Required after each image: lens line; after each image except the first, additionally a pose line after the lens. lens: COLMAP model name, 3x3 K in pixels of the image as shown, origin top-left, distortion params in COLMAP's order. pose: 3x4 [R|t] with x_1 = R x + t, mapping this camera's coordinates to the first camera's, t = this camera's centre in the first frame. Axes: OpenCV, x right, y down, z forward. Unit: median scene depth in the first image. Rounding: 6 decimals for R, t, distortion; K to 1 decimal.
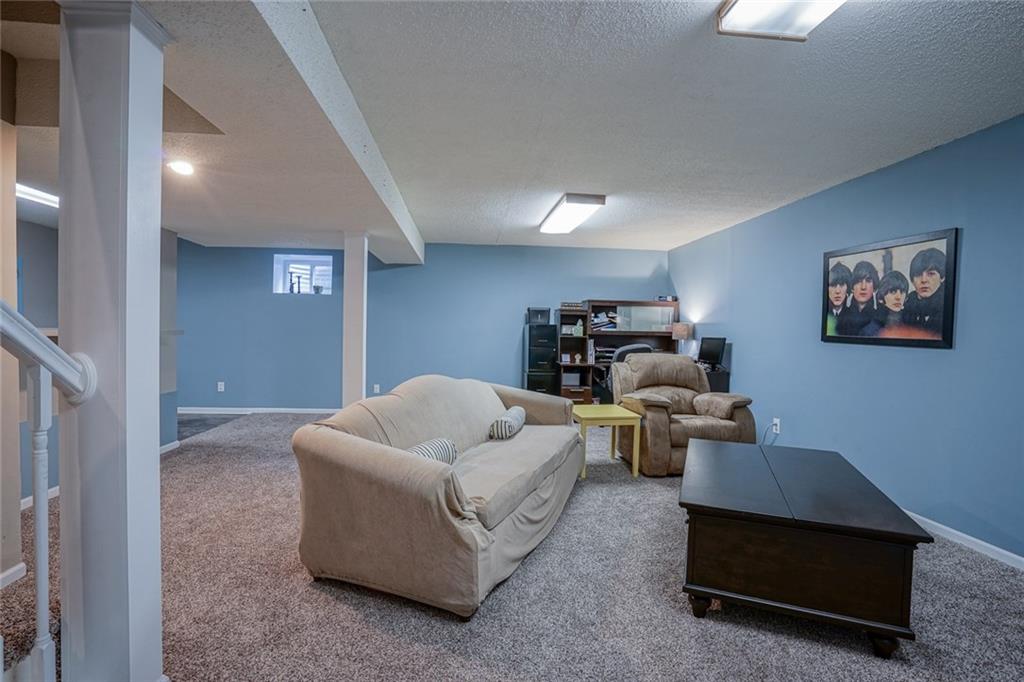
lens RADIAL K [[474.6, 0, 504.9], [0, 474.6, 340.1], [0, 0, 1]] dist [-0.003436, -0.000345]
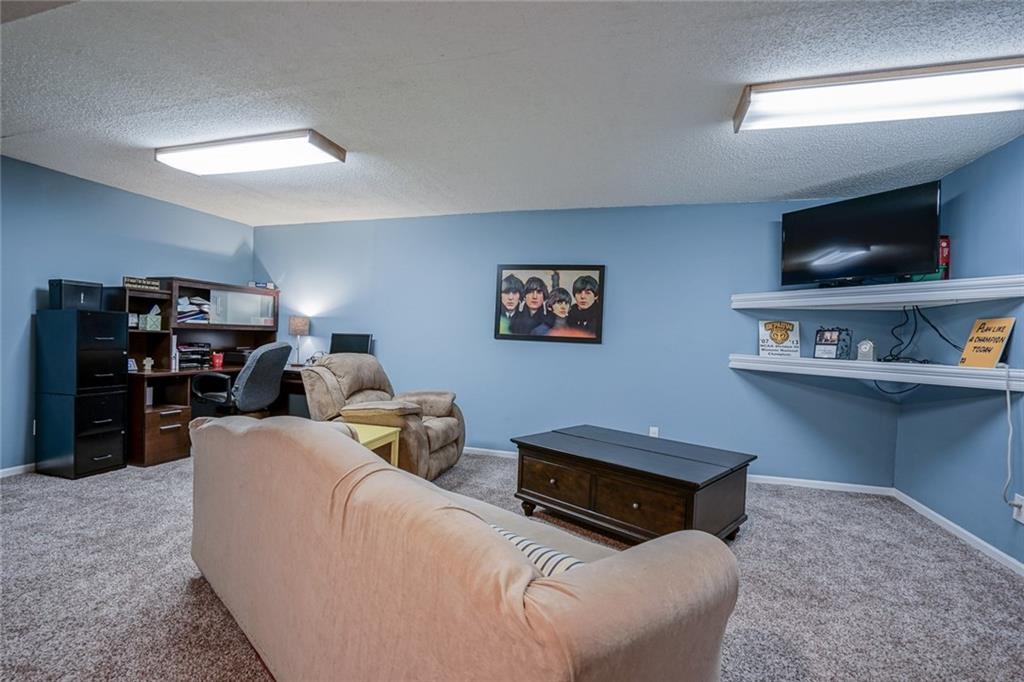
lens RADIAL K [[472.5, 0, 484.9], [0, 472.5, 340.6], [0, 0, 1]] dist [-0.029047, 0.000214]
pose [[0.394813, -0.017789, 0.918589, -0.462723], [-0.003720, 0.999773, 0.020960, -0.017390], [-0.918754, -0.011692, 0.394657, 0.573975]]
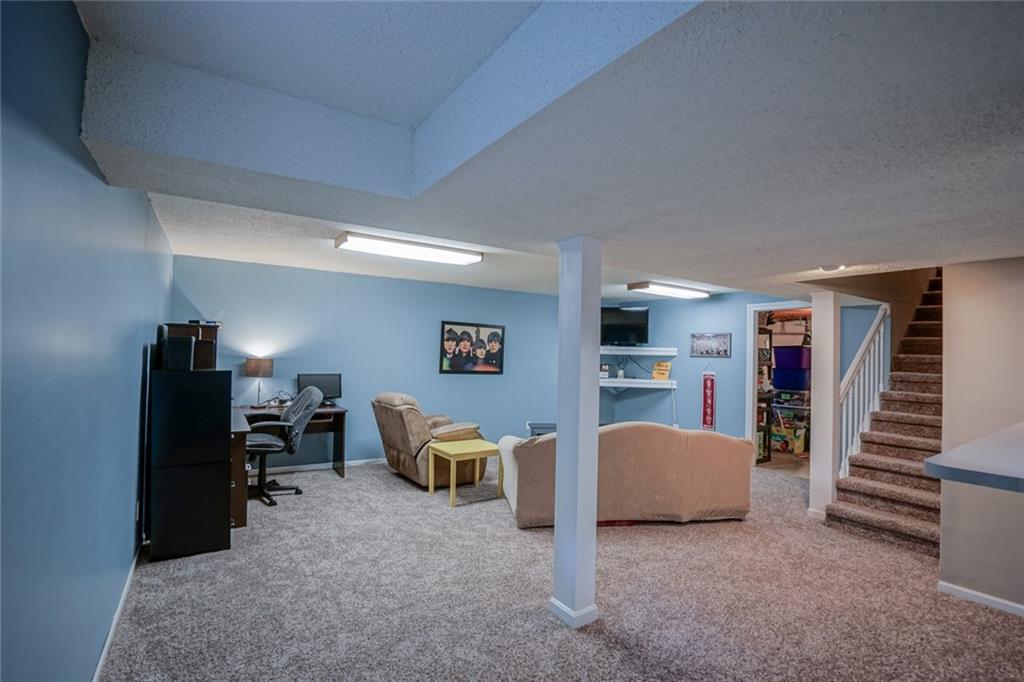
lens RADIAL K [[474.6, 0, 504.9], [0, 474.6, 340.1], [0, 0, 1]] dist [-0.003436, -0.000345]
pose [[-0.447039, -0.000698, 0.894514, -0.978104], [-0.010386, 0.999936, -0.004410, -0.114672], [-0.894454, -0.011261, -0.447018, 1.613915]]
